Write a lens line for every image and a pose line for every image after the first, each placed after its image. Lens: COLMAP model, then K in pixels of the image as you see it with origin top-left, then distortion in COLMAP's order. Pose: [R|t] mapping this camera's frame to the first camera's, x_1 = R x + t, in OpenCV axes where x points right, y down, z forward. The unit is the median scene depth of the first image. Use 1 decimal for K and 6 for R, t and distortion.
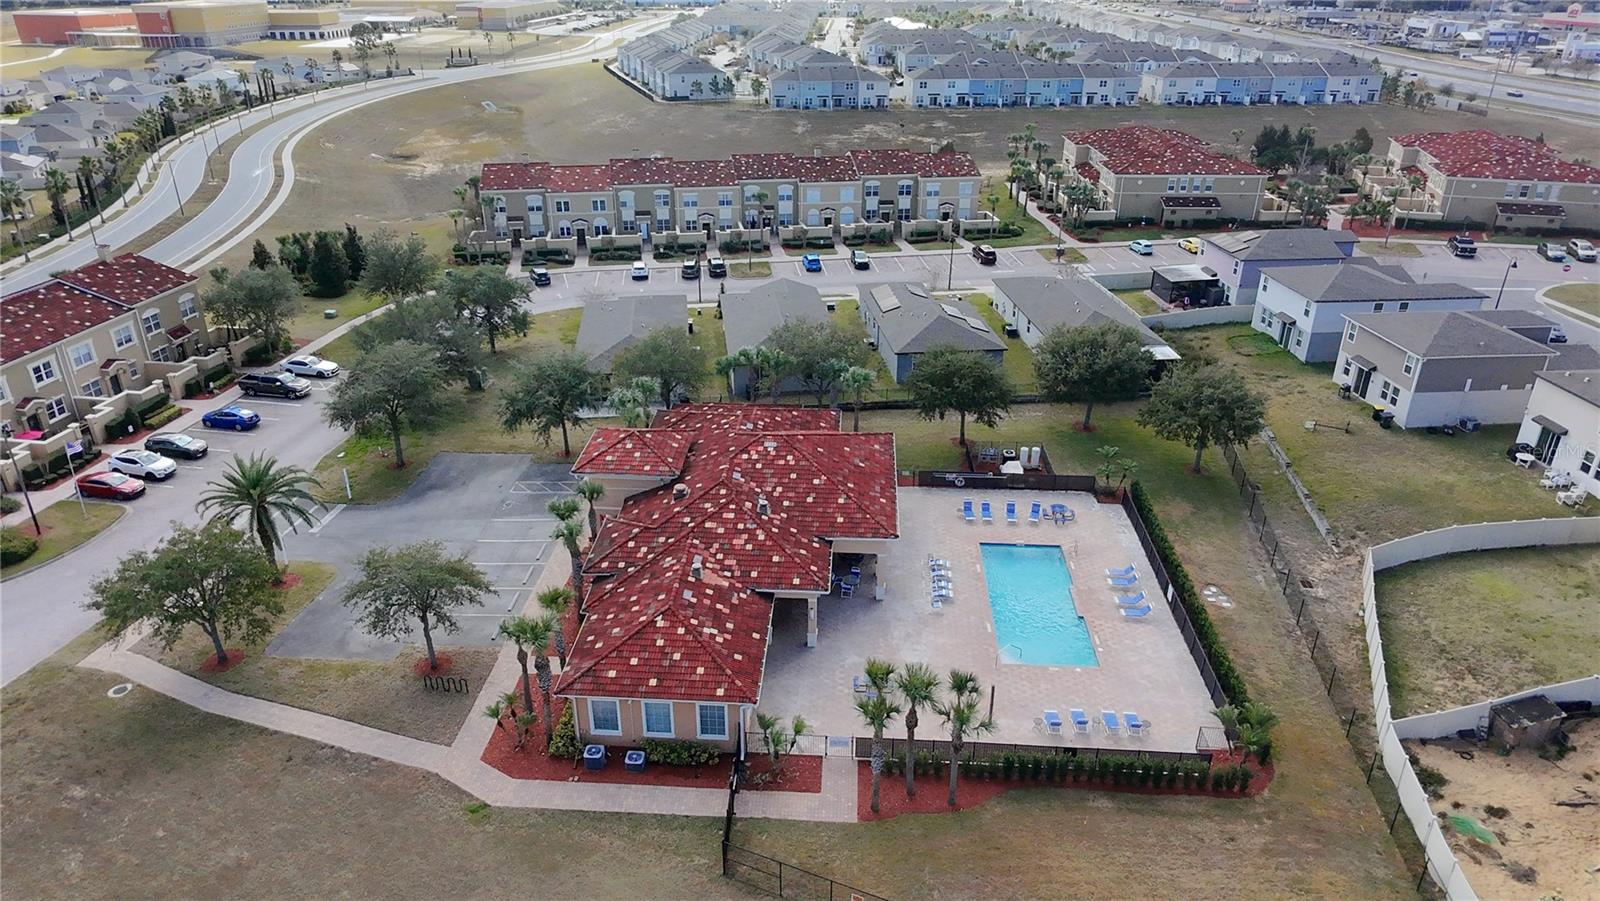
lens RADIAL K [[1023.3, 0, 797.7], [0, 1023.3, 449.0], [0, 0, 1]] dist [0.005847, -0.000554]
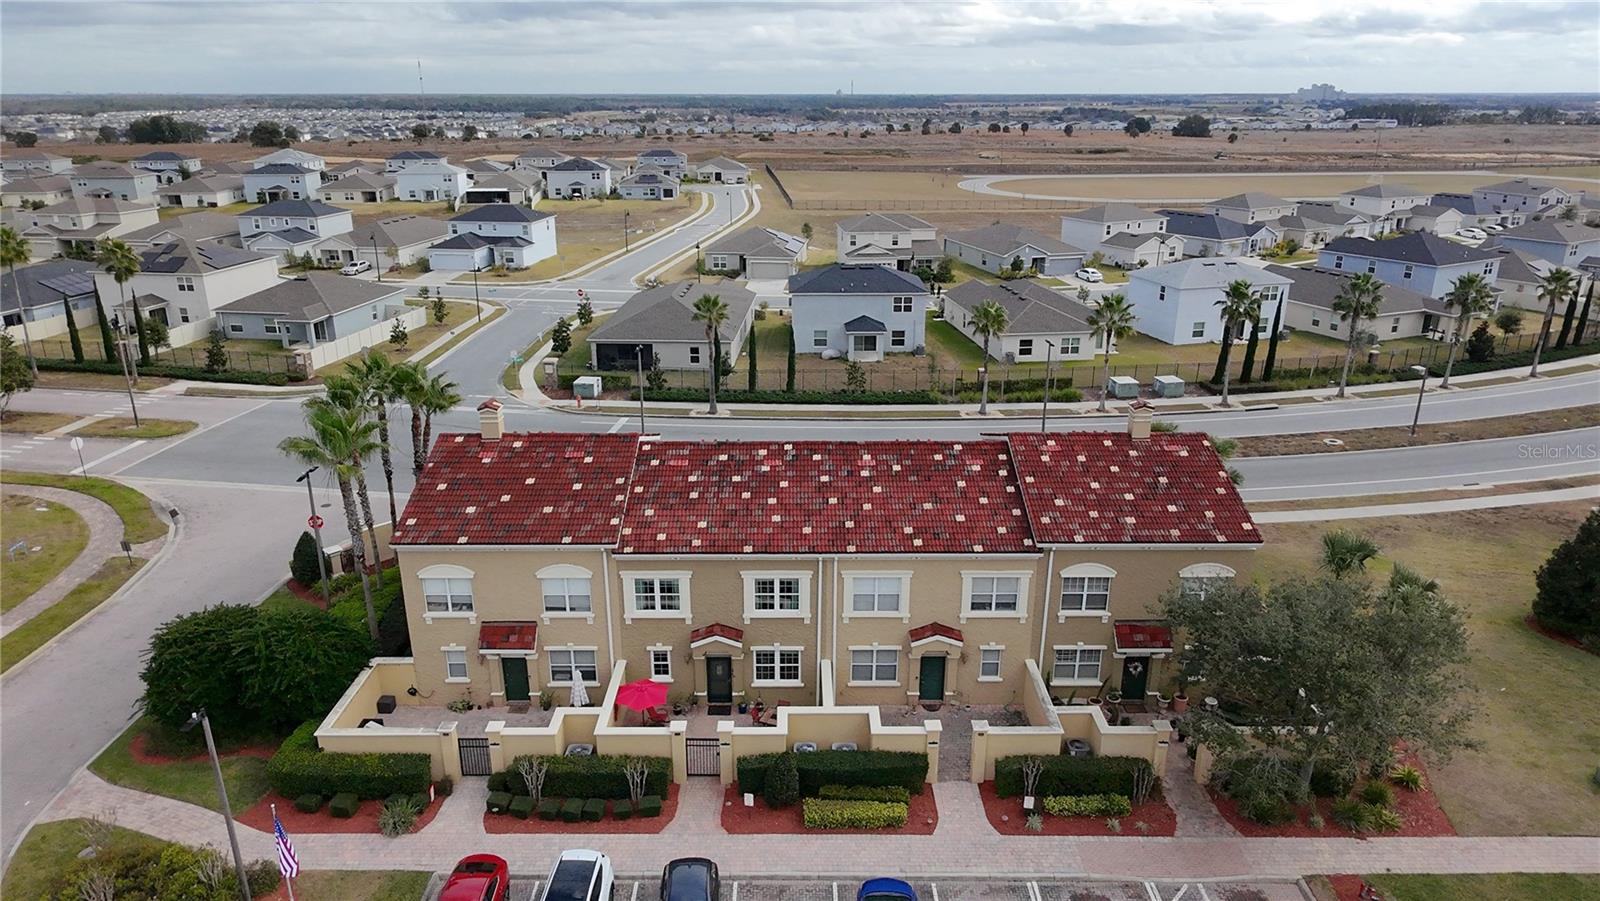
lens RADIAL K [[1023.3, 0, 797.7], [0, 1023.3, 449.0], [0, 0, 1]] dist [0.005847, -0.000554]
pose [[0.160039, 0.321879, -0.933157, -0.436202], [-0.428064, 0.874459, 0.228218, -0.367310], [0.889465, 0.362927, 0.277732, 1.237142]]
